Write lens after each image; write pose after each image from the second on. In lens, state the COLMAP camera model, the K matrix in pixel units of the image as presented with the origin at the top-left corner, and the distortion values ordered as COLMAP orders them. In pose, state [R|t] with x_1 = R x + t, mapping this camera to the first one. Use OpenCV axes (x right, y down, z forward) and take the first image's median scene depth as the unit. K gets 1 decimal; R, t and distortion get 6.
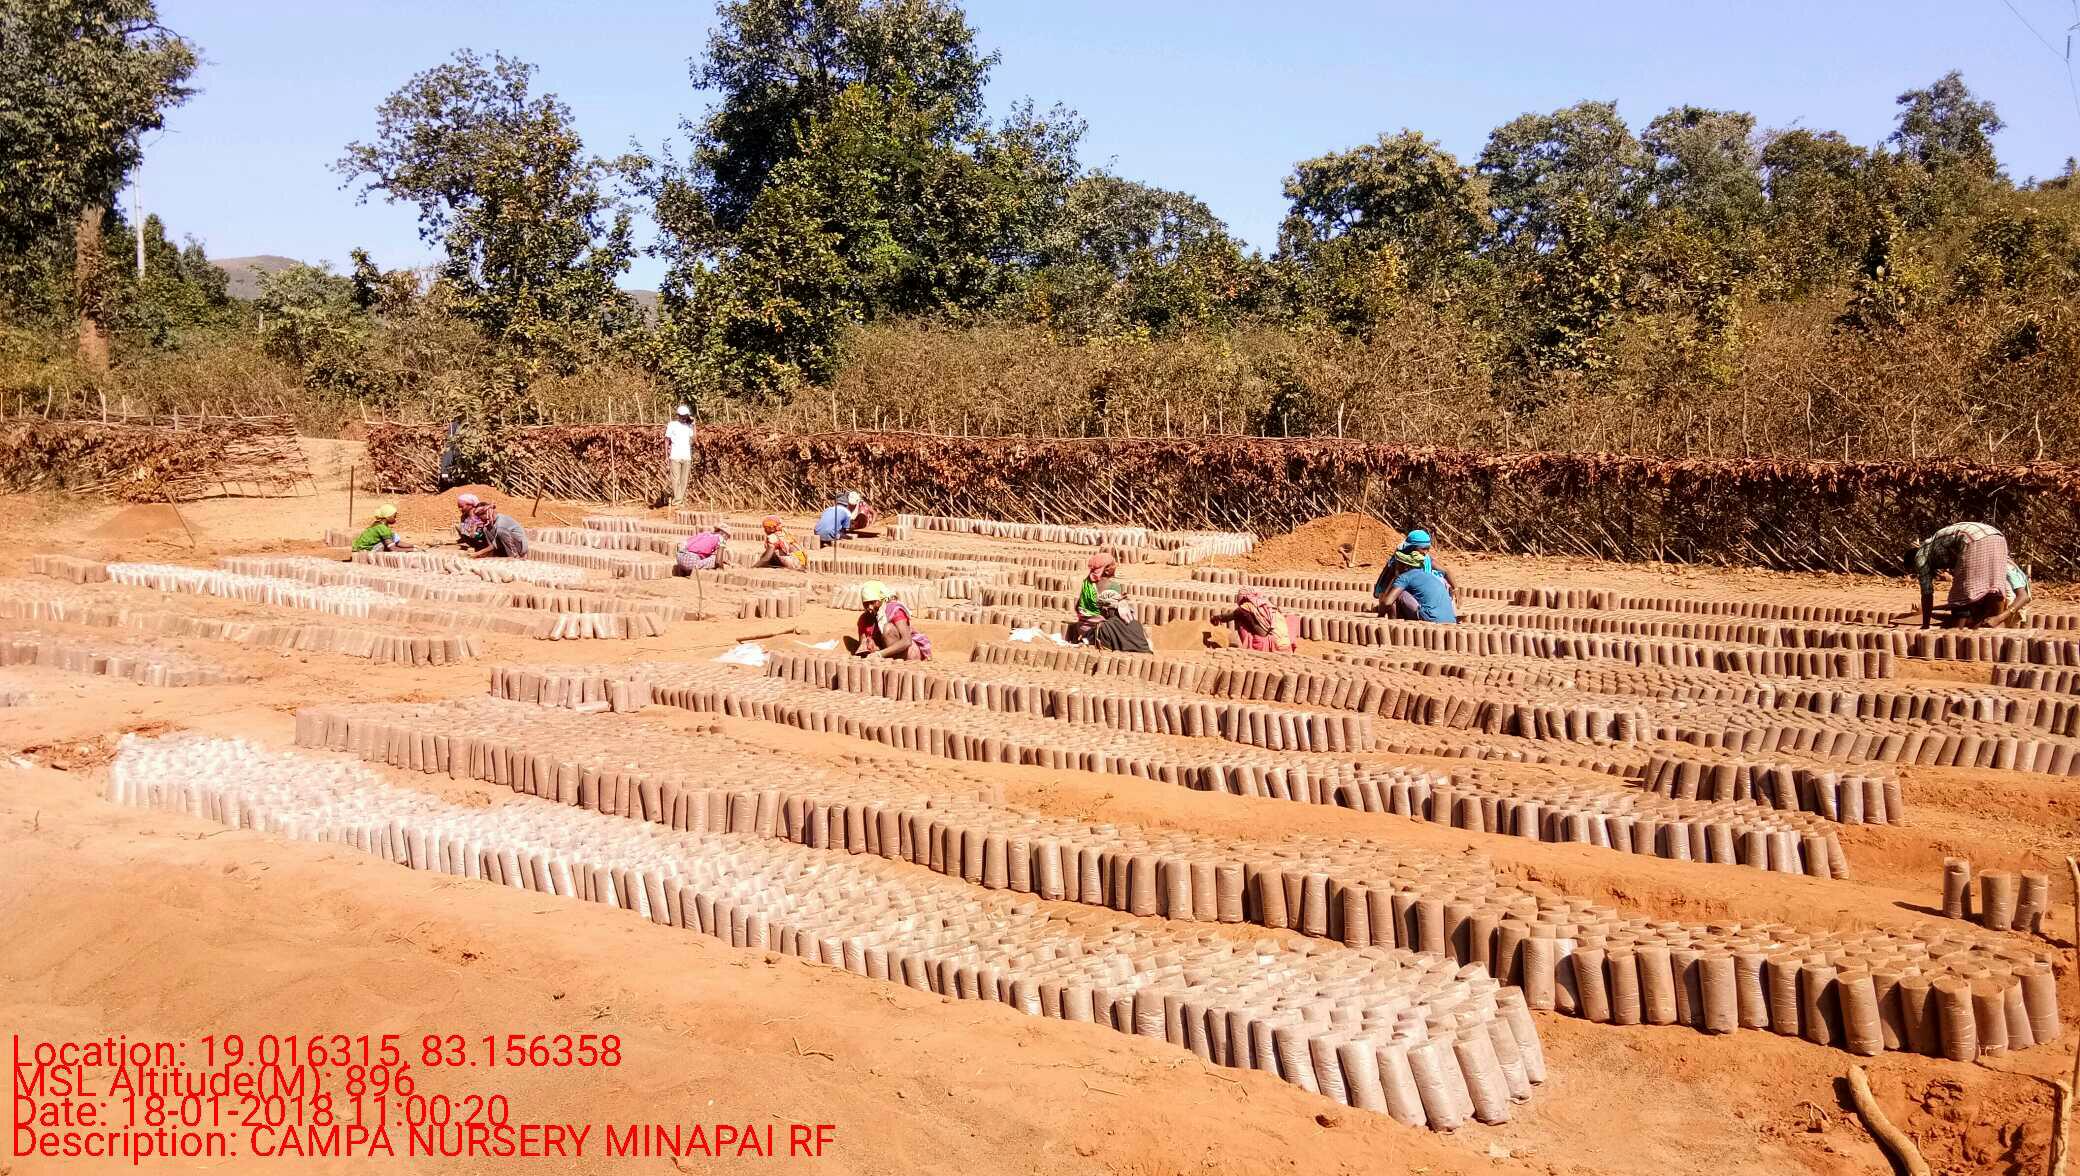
lens RADIAL K [[1607.8, 0, 1028.2], [0, 1607.8, 606.4], [0, 0, 1]] dist [0.110635, -0.152812]
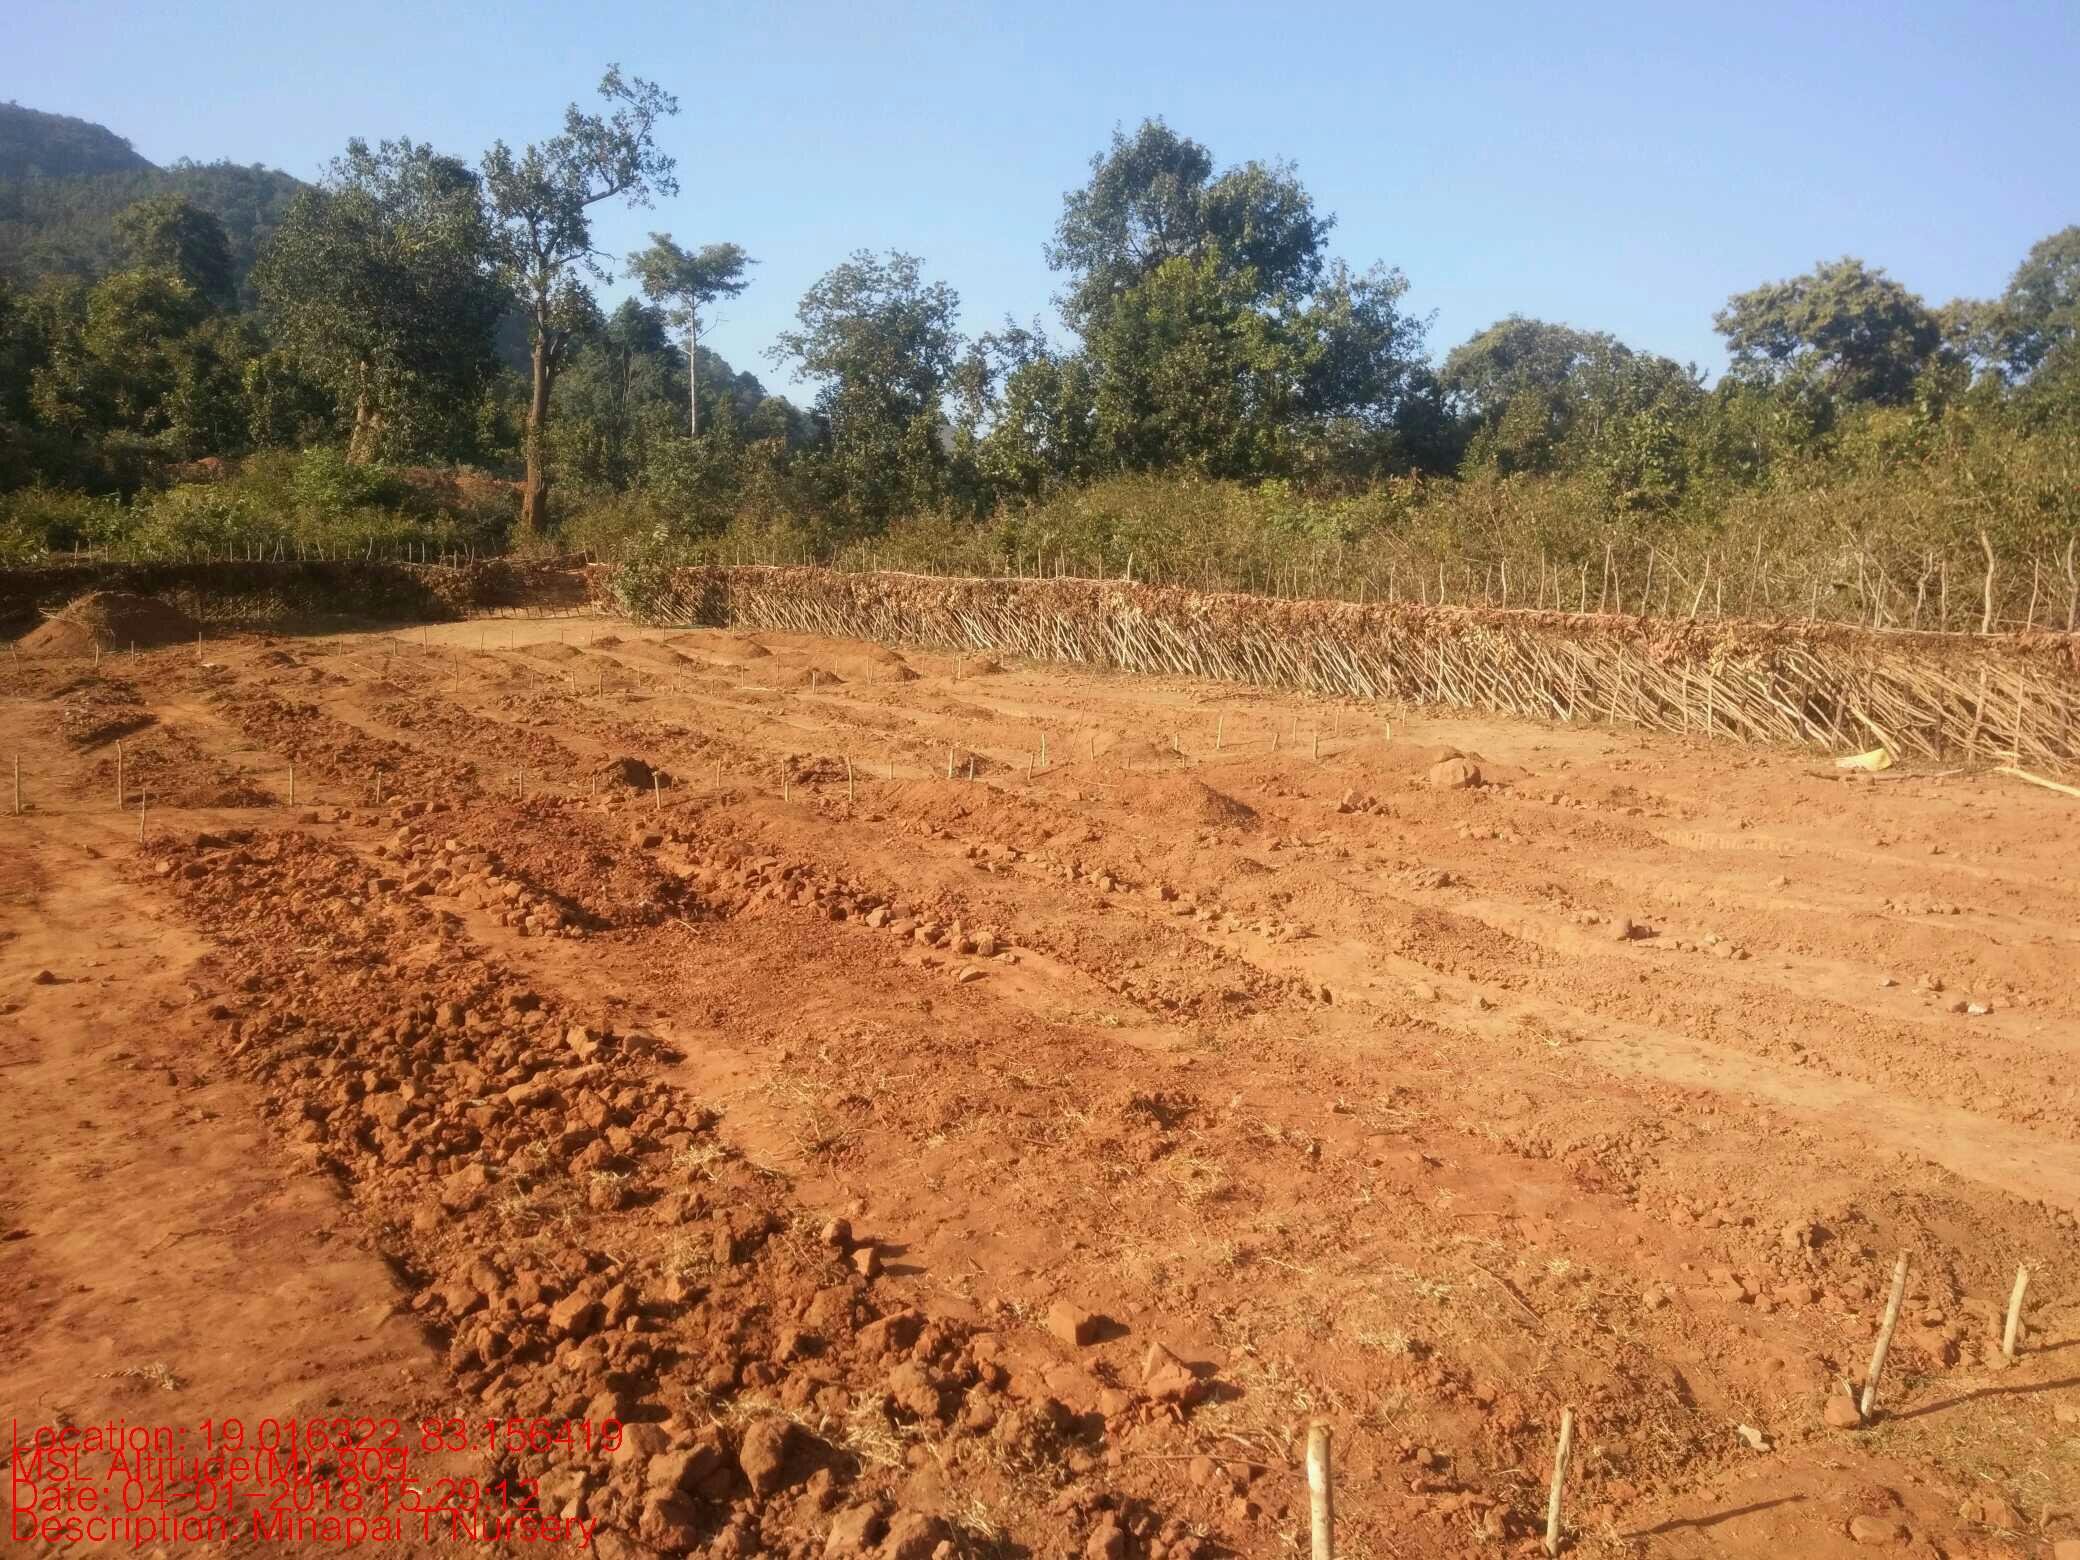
lens RADIAL K [[1632.6, 0, 1058.1], [0, 1632.6, 769.8], [0, 0, 1]] dist [0.051131, -0.052265]
pose [[0.938403, 0.049570, -0.341970, 0.319356], [-0.046196, 0.998770, 0.018008, 0.010252], [0.342442, -0.001101, 0.939538, -0.098962]]
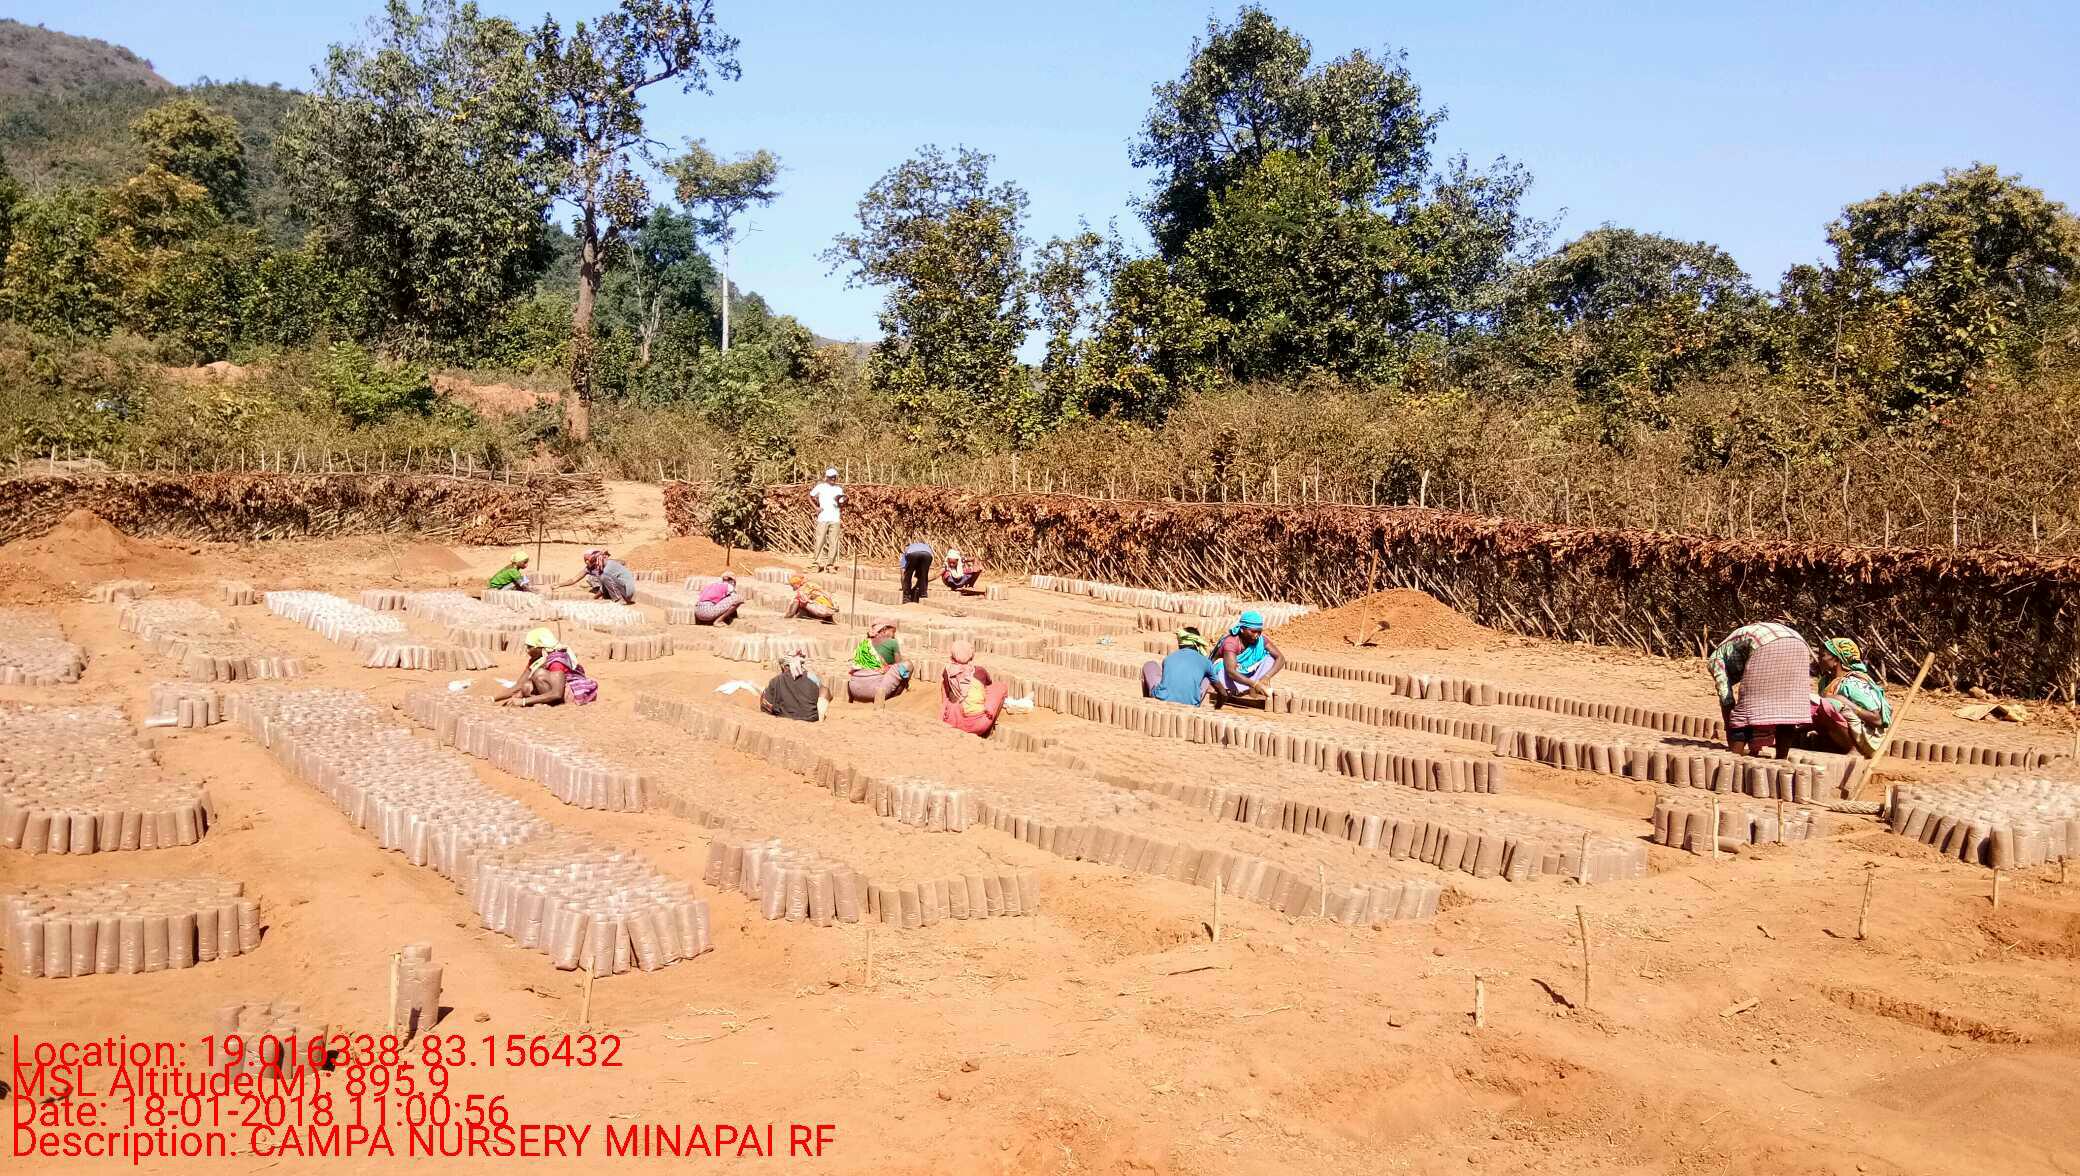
lens RADIAL K [[1607.8, 0, 1025.0], [0, 1607.8, 604.8], [0, 0, 1]] dist [0.110635, -0.152812]
pose [[0.933717, 0.041527, -0.355594, 0.171518], [-0.056426, 0.997906, -0.031628, -0.004117], [0.353536, 0.049596, 0.934105, 0.036809]]
